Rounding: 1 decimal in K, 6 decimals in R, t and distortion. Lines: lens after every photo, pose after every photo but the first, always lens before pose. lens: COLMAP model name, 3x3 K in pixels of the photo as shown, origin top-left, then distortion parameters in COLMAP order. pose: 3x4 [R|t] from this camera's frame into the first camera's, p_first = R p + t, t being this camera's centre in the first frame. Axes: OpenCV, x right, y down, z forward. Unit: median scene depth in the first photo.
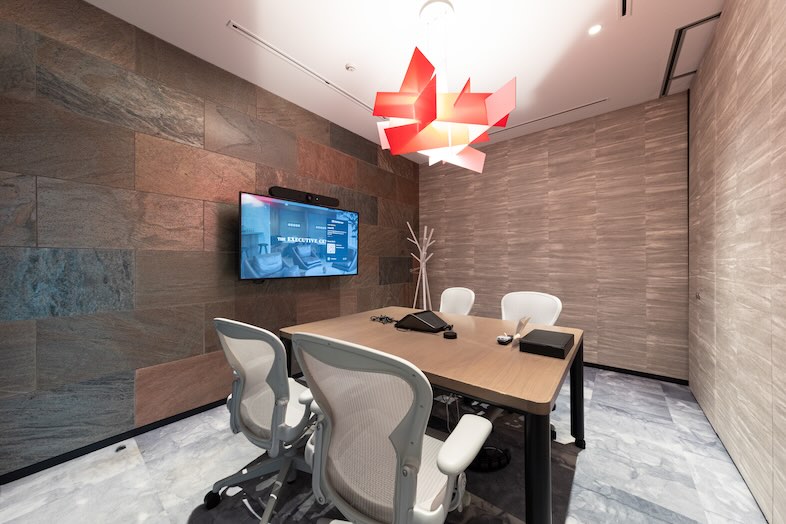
lens RADIAL K [[279.2, 0, 404.0], [0, 279.2, 268.6], [0, 0, 1]] dist [0.000854, 0.000102]
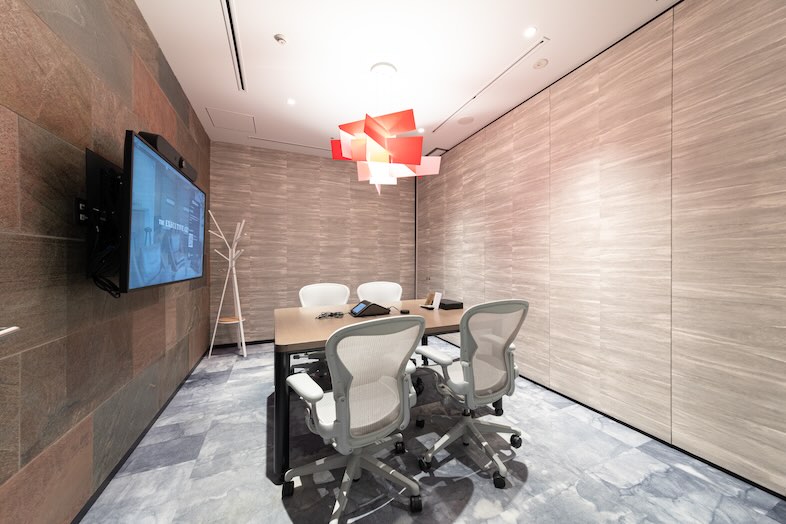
lens RADIAL K [[279.2, 0, 404.0], [0, 279.2, 268.6], [0, 0, 1]] dist [0.000854, 0.000102]
pose [[0.442348, -0.018024, 0.896663, -0.561632], [0.016035, 0.999797, 0.012187, -0.000949], [-0.896700, 0.008987, 0.442547, 0.180303]]
